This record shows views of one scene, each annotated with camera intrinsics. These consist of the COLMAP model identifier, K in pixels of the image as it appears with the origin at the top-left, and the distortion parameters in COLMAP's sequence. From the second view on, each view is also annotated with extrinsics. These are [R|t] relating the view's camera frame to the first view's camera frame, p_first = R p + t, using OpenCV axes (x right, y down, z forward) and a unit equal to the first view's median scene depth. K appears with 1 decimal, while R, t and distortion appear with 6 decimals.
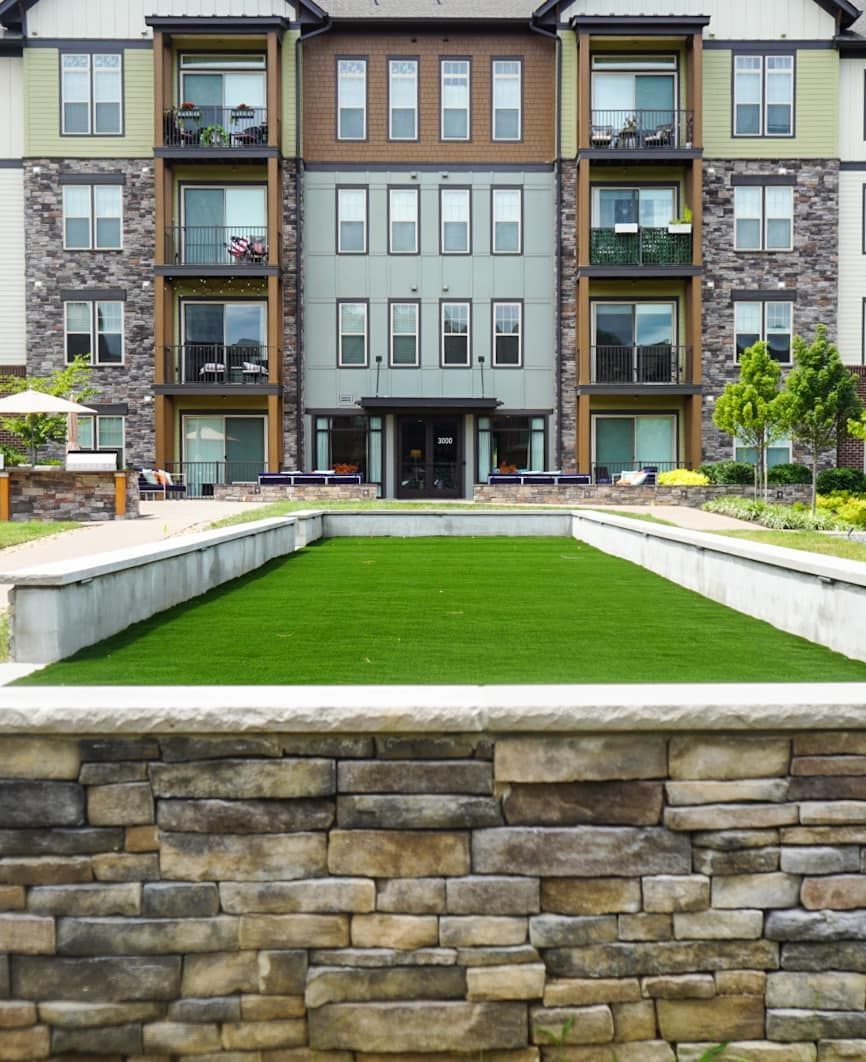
lens RADIAL K [[1651.3, 0, 455.5], [0, 1651.3, 531.3], [0, 0, 1]] dist [0.023640, -0.031709]
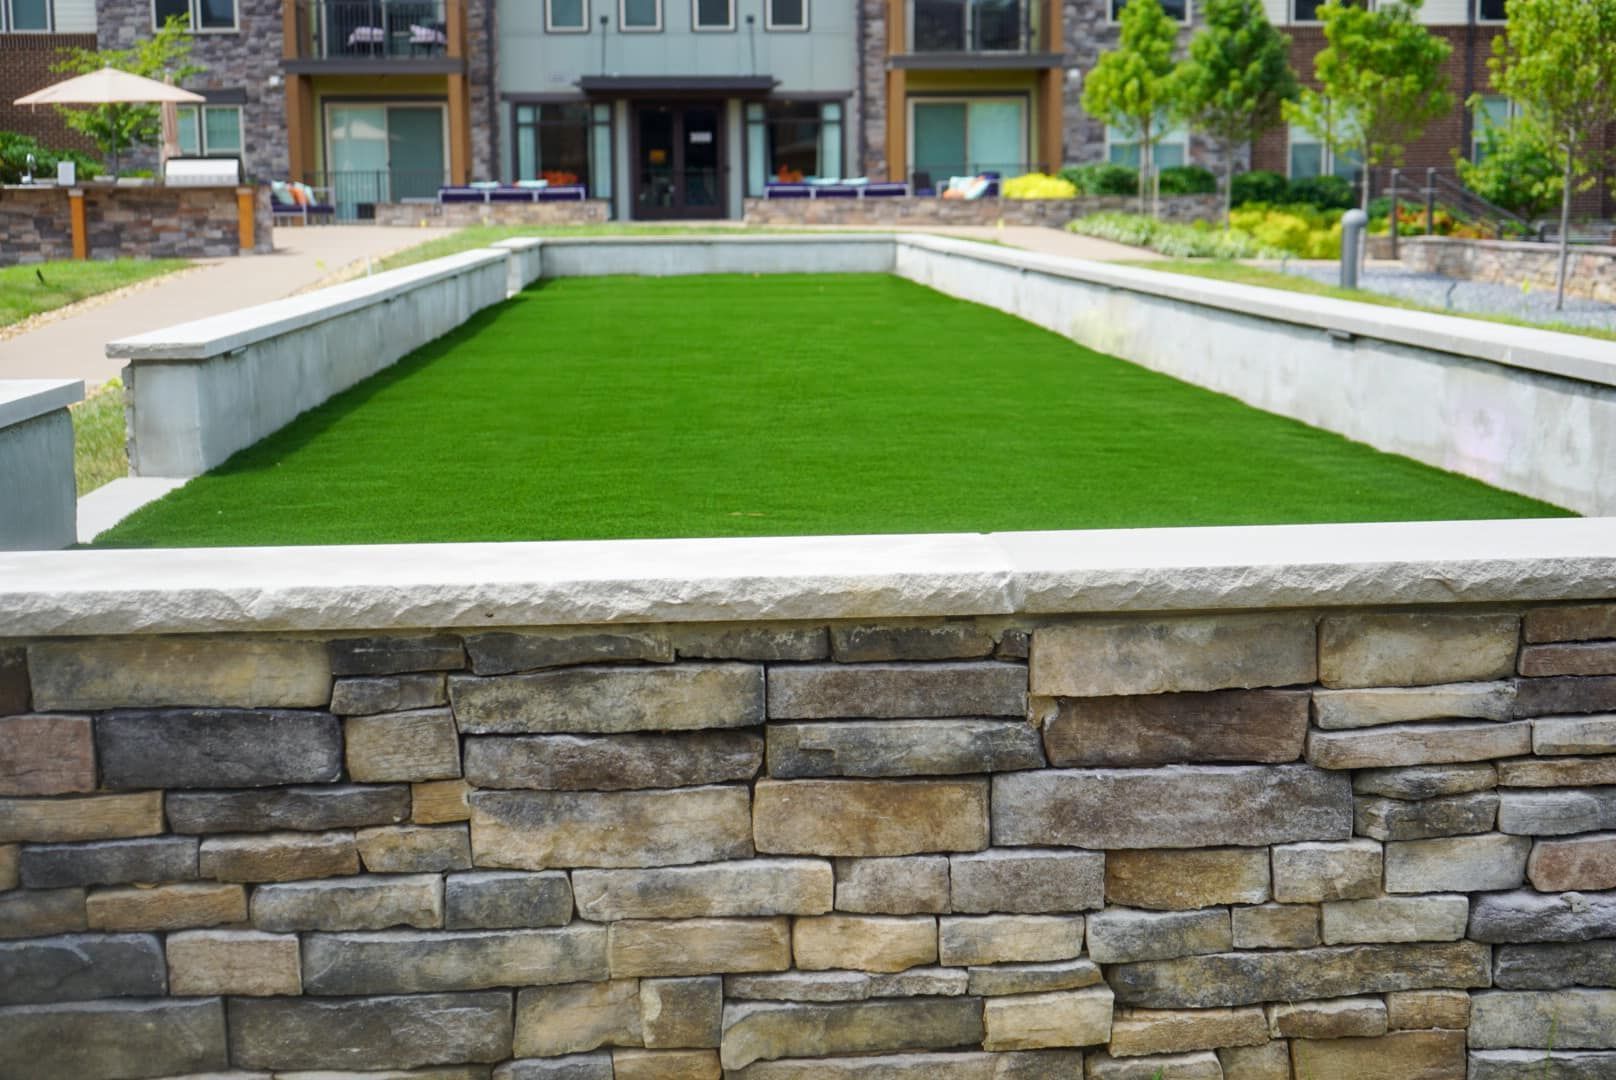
lens RADIAL K [[2288.2, 0, 808.0], [0, 2288.2, 540.0], [0, 0, 1]] dist [-0.011255, 0.052207]
pose [[0.999001, -0.016533, 0.041511, -0.089868], [0.011474, 0.992793, 0.119287, -0.003890], [-0.043184, -0.118692, 0.991992, 0.190533]]
